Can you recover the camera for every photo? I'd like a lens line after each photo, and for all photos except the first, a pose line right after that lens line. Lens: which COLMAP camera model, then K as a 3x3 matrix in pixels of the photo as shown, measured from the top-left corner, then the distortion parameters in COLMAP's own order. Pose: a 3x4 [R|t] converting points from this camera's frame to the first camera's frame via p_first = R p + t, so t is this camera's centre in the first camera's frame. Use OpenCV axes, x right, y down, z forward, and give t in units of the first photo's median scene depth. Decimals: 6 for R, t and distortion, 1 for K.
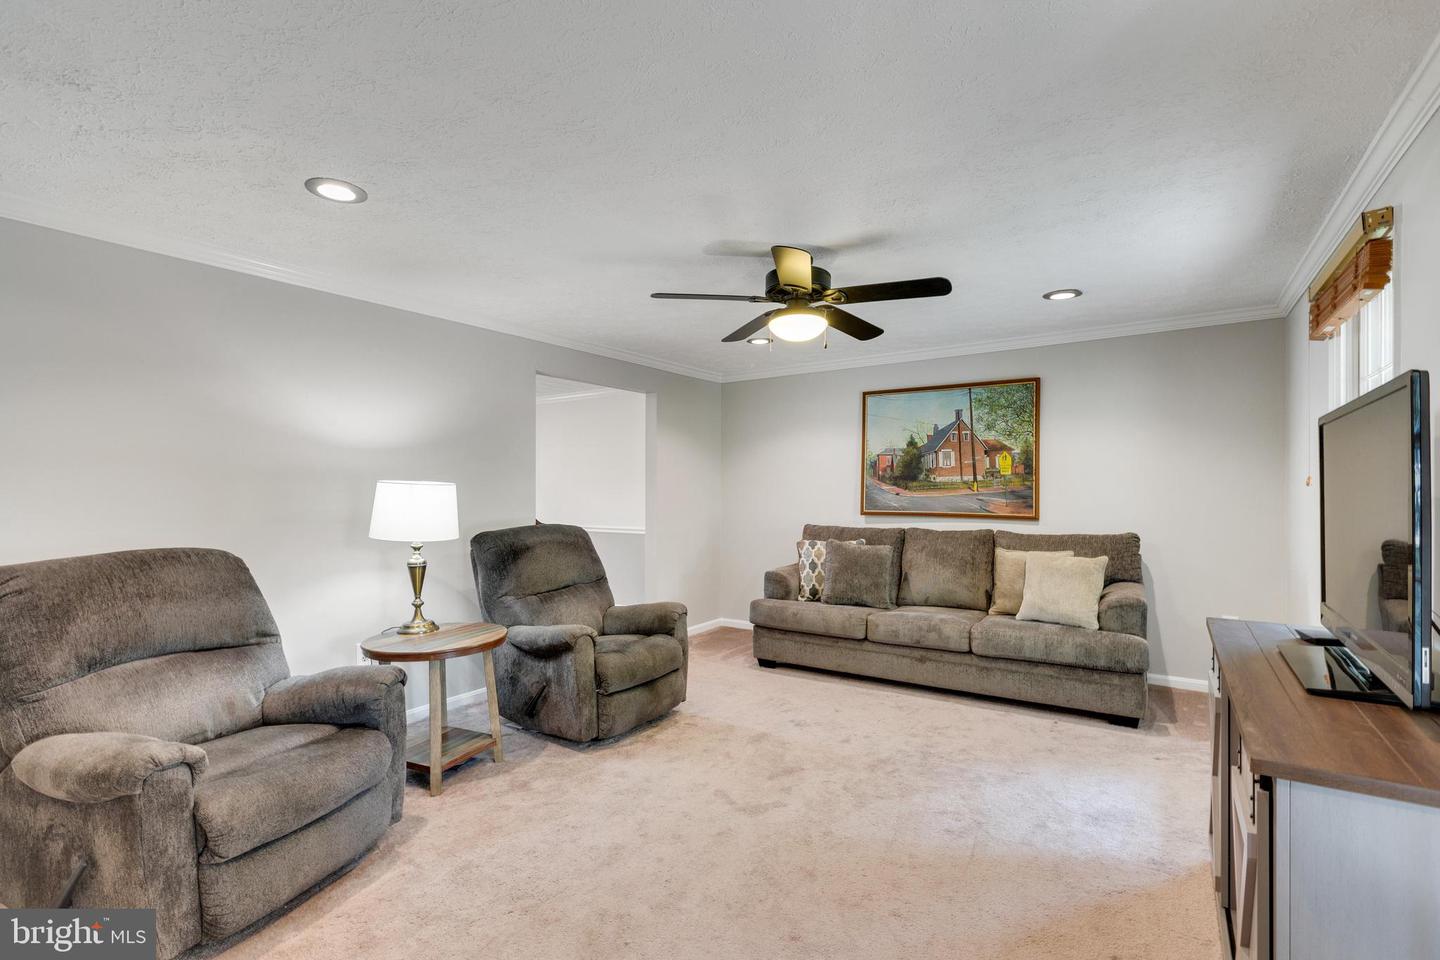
lens RADIAL K [[659.5, 0, 720.6], [0, 659.5, 490.5], [0, 0, 1]] dist [0.013548, 0.000337]
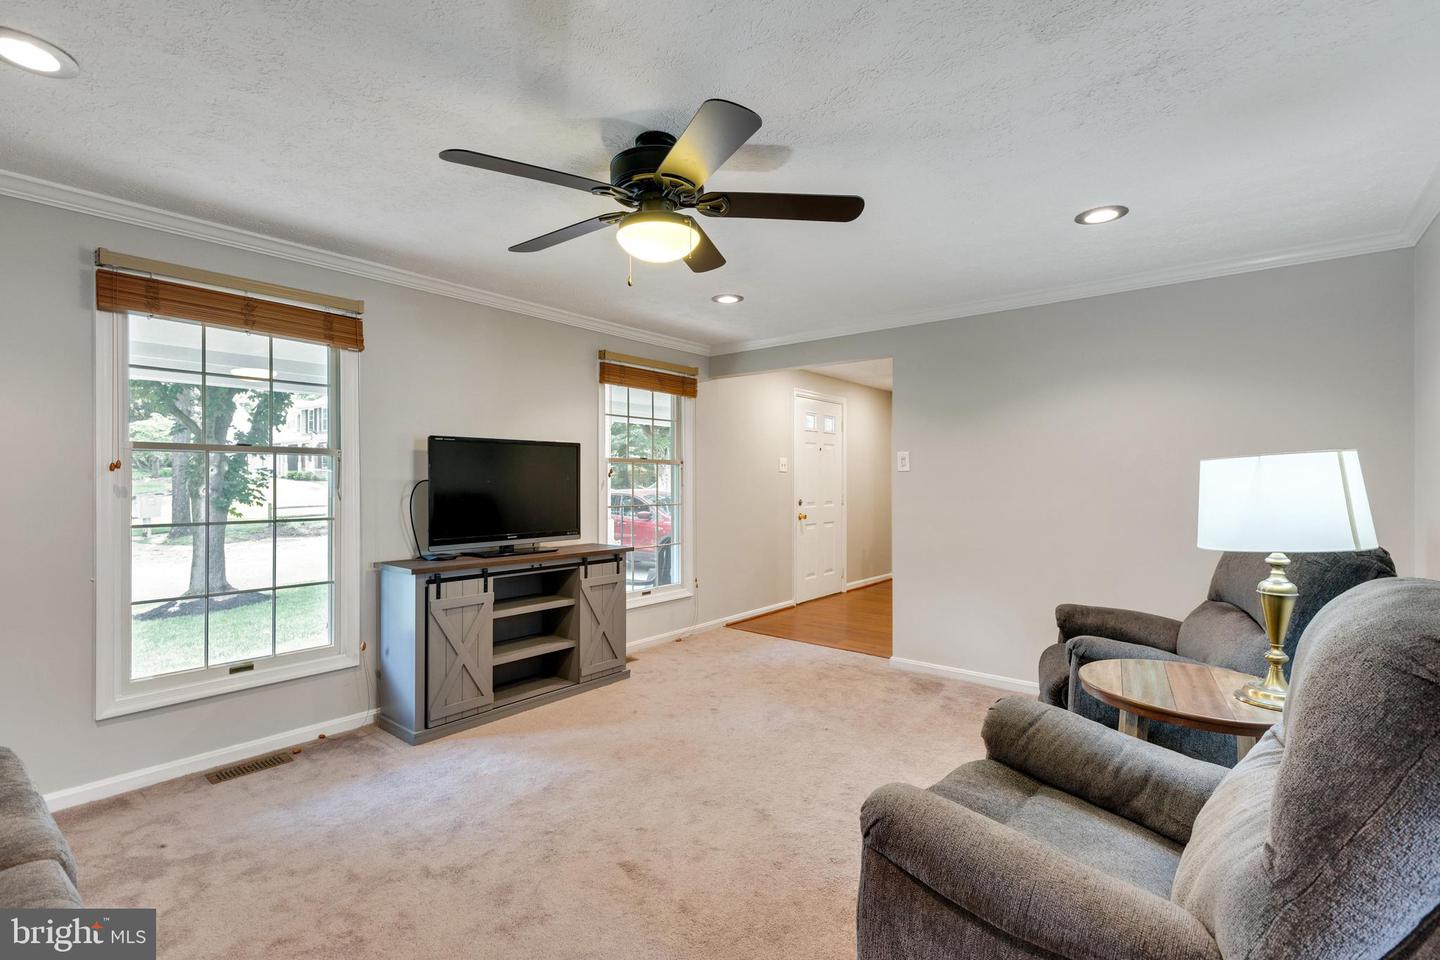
lens RADIAL K [[646.0, 0, 712.9], [0, 646.0, 485.3], [0, 0, 1]] dist [-0.001699, -0.000790]
pose [[-0.994292, 0.005337, 0.106561, -0.010181], [0.006168, 0.999953, 0.007468, 0.005966], [-0.106516, 0.008083, -0.994278, 1.081193]]
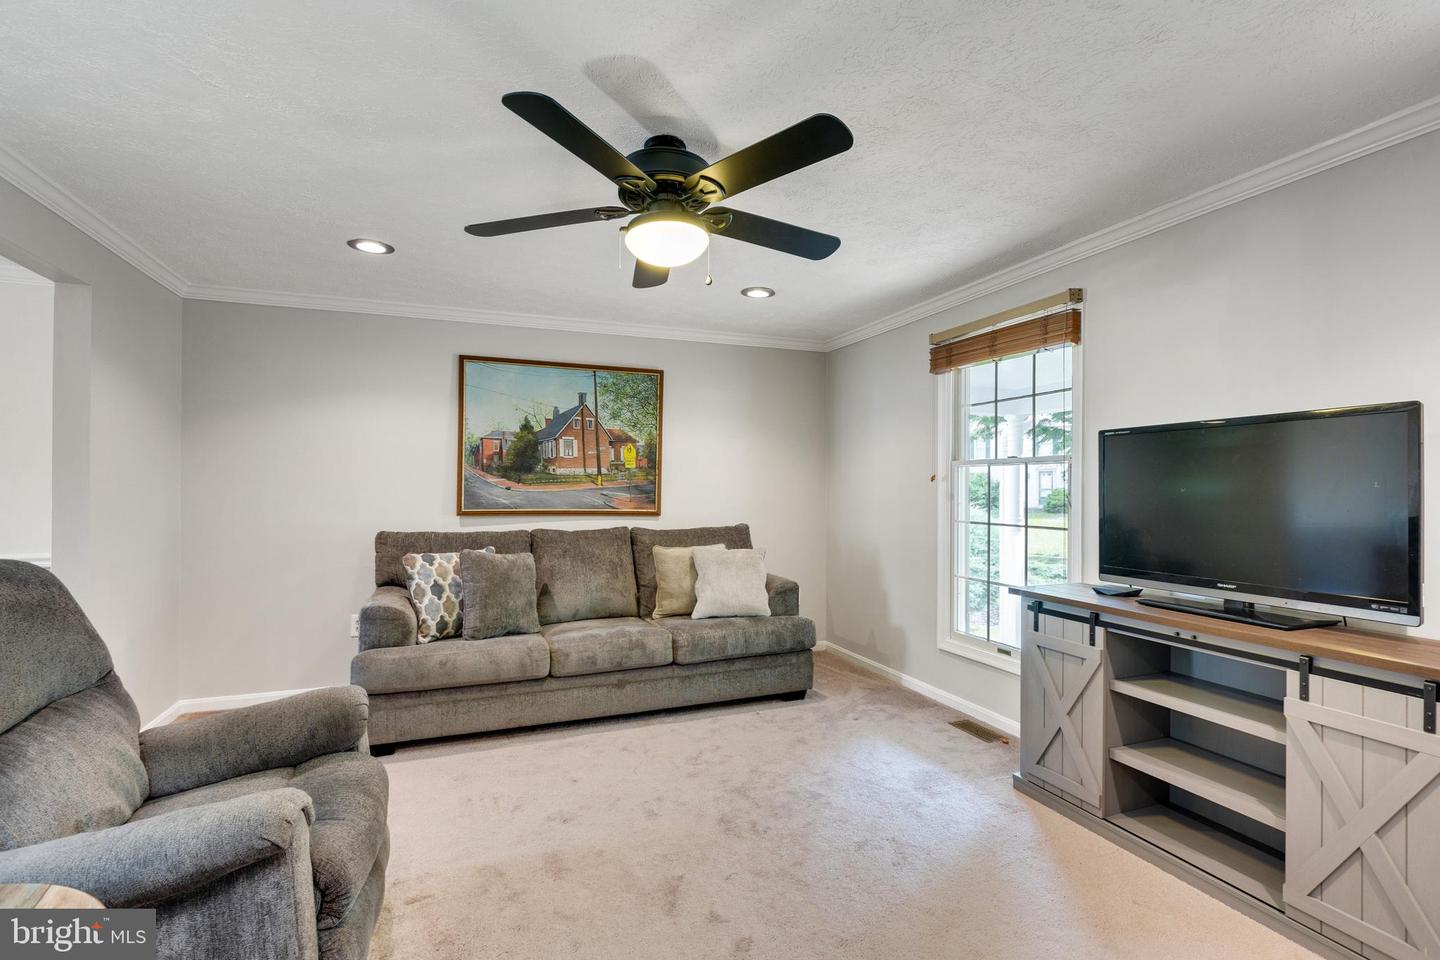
lens RADIAL K [[659.3, 0, 722.1], [0, 659.3, 492.1], [0, 0, 1]] dist [-0.002262, -0.000179]
pose [[0.571641, 0.000783, 0.820504, -0.268327], [-0.004885, 0.999985, 0.002449, 0.007329], [-0.820490, -0.005408, 0.571636, 0.360696]]
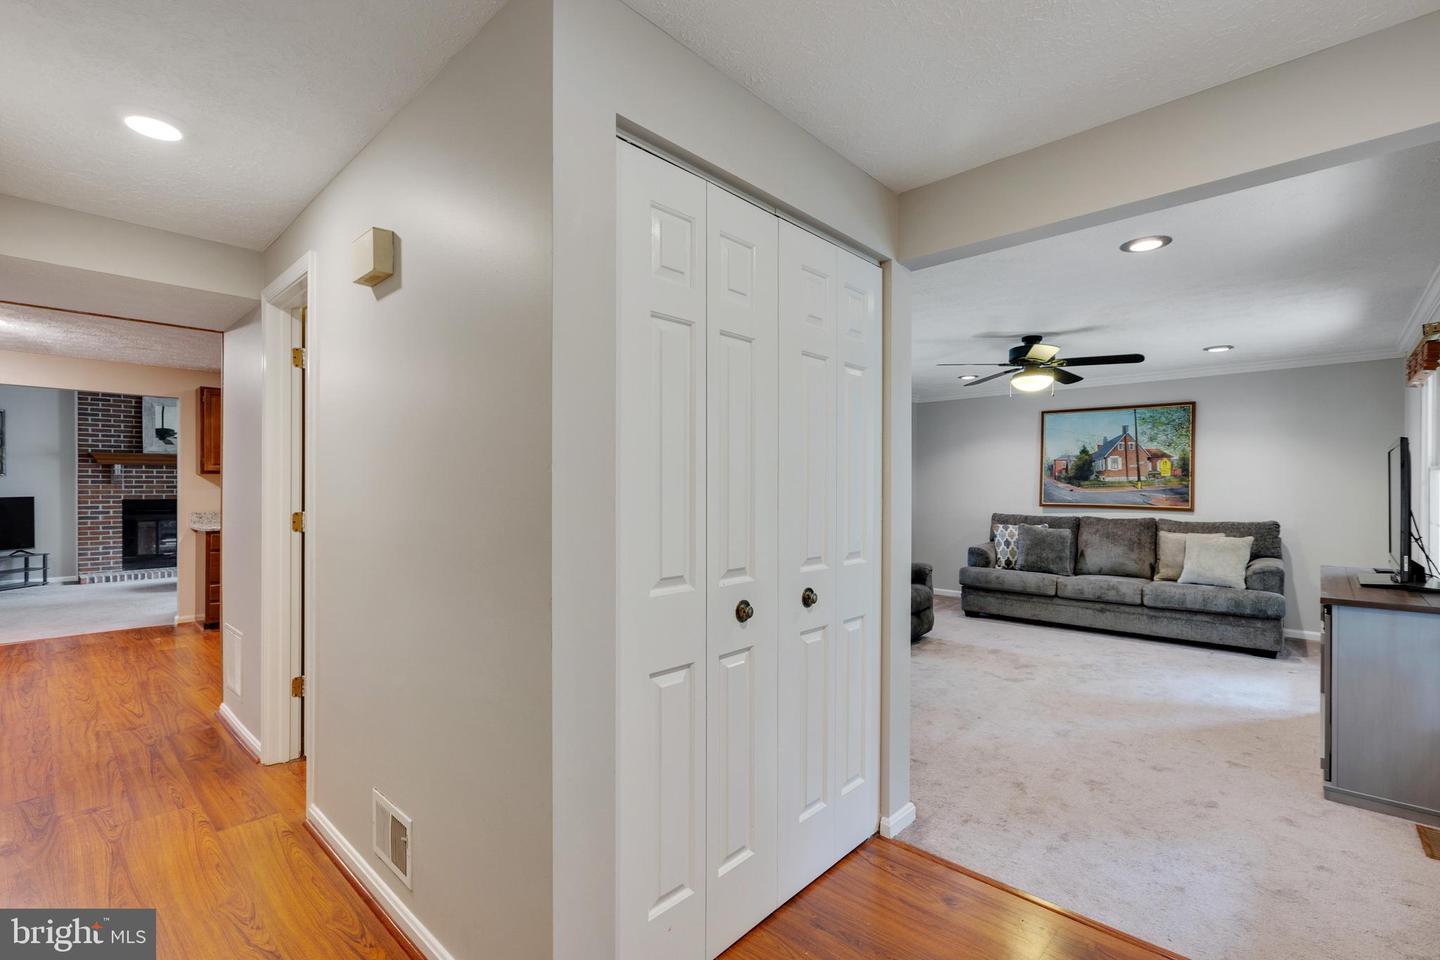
lens RADIAL K [[646.0, 0, 712.9], [0, 646.0, 485.3], [0, 0, 1]] dist [-0.001699, -0.000790]
pose [[0.986559, 0.006755, -0.163265, -0.241828], [-0.006914, 0.999976, -0.000406, 0.000868], [0.163258, 0.001530, 0.986582, -0.400422]]
